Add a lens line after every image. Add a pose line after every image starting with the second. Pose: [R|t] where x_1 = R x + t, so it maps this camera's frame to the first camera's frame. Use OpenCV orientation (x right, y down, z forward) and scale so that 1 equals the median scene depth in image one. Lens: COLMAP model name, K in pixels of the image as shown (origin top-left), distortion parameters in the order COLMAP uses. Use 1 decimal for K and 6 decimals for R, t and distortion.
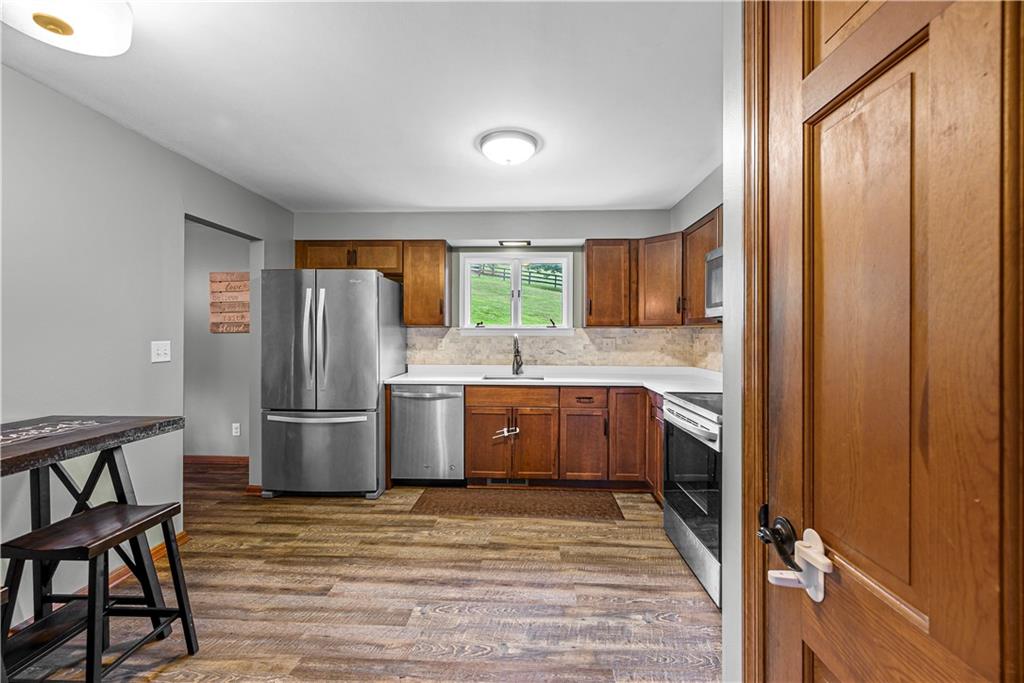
lens RADIAL K [[404.7, 0, 513.5], [0, 404.7, 336.1], [0, 0, 1]] dist [0.001400, 0.000148]
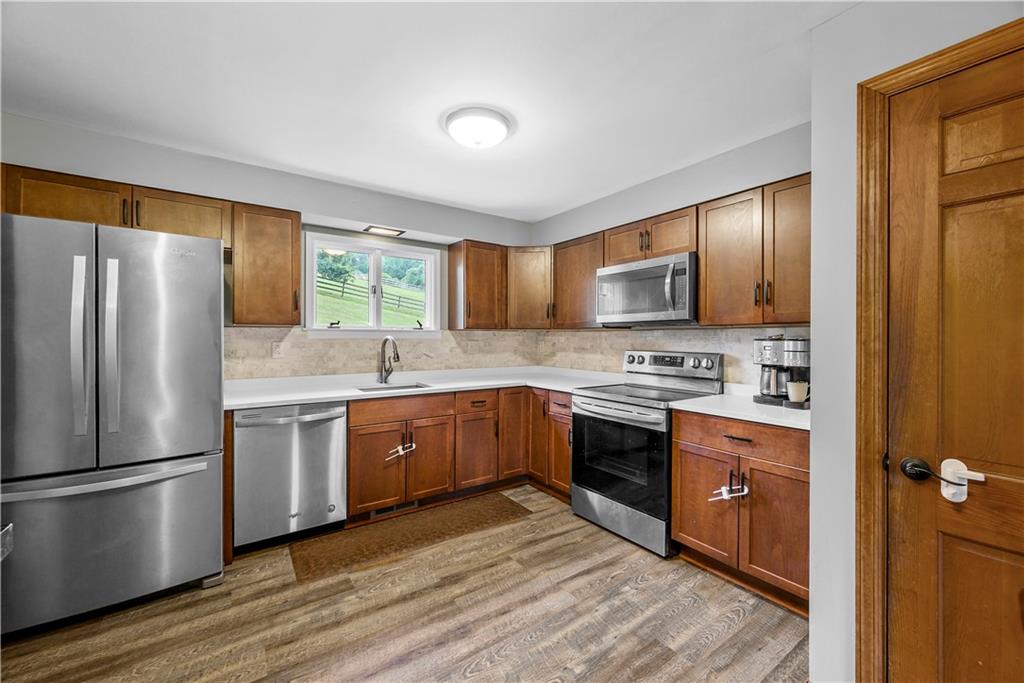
lens RADIAL K [[404.7, 0, 513.7], [0, 404.7, 340.1], [0, 0, 1]] dist [0.001400, 0.000148]
pose [[0.791411, -0.004734, 0.611266, -0.356750], [0.002456, 0.999987, 0.004565, -0.000828], [-0.611279, -0.002111, 0.791412, 0.173861]]
